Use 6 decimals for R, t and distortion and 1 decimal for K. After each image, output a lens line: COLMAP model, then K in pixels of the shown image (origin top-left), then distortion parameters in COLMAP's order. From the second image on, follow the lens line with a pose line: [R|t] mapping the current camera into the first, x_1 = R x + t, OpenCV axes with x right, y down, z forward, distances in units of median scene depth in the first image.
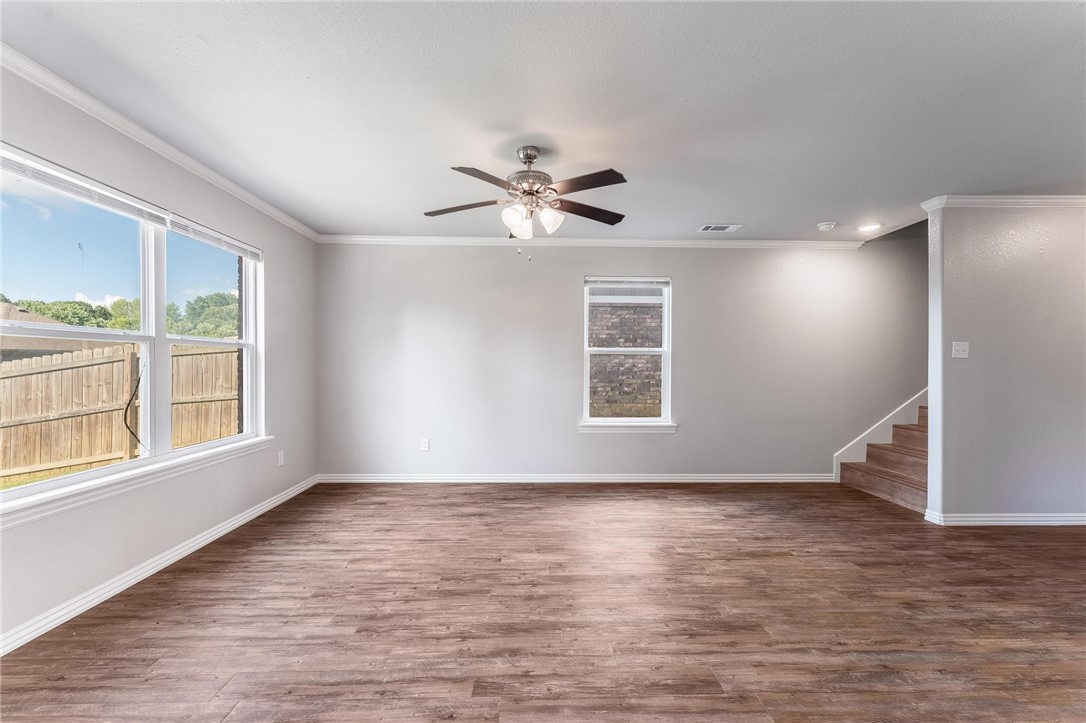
lens RADIAL K [[446.5, 0, 540.7], [0, 446.5, 367.1], [0, 0, 1]] dist [-0.000316, -0.000137]
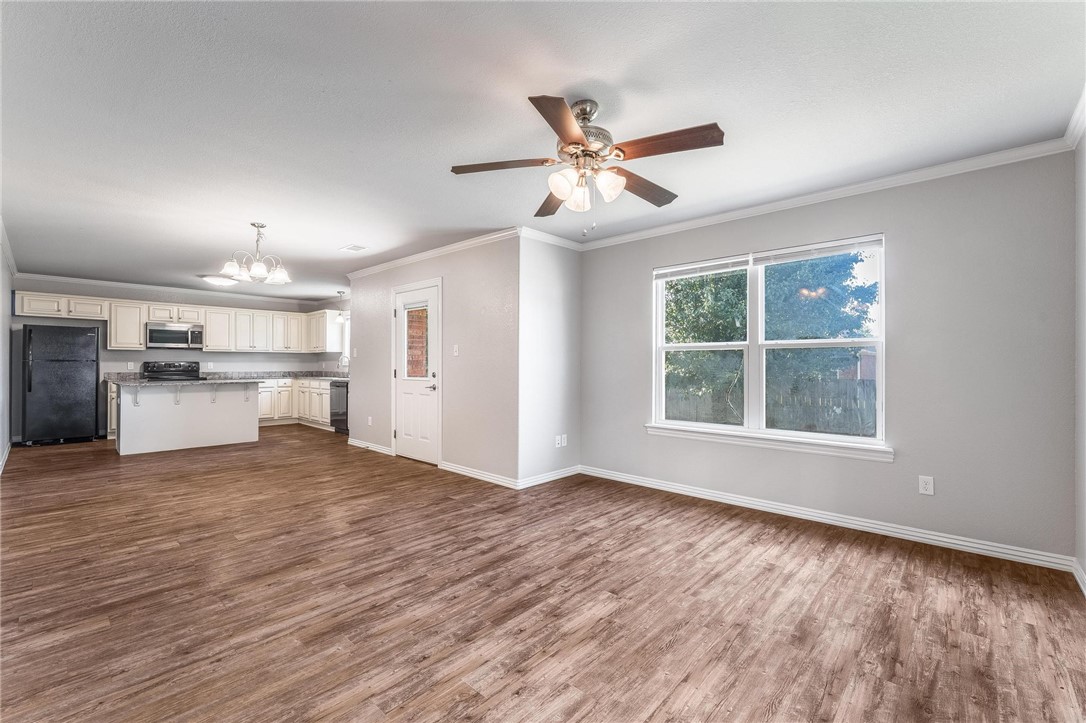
lens RADIAL K [[462.5, 0, 548.7], [0, 462.5, 362.7], [0, 0, 1]] dist [-0.005338, -0.000272]
pose [[-0.683297, -0.007218, -0.730105, 0.620829], [-0.007961, 0.999965, -0.002436, -0.000510], [0.730097, 0.004148, -0.683331, 1.476688]]
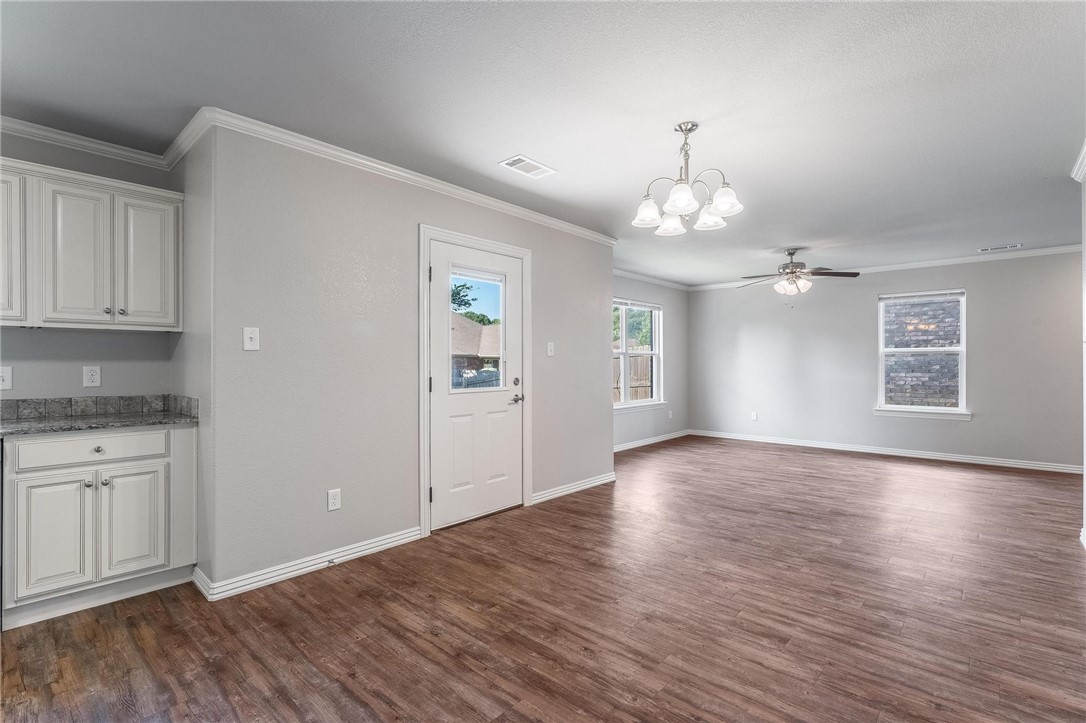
lens RADIAL K [[500.6, 0, 542.1], [0, 500.6, 362.2], [0, 0, 1]] dist [-0.002775, -0.000197]
pose [[0.728569, -0.006437, -0.684942, 0.621013], [0.001875, 0.999971, -0.007404, 0.002932], [0.684970, 0.004110, 0.728560, -1.199470]]
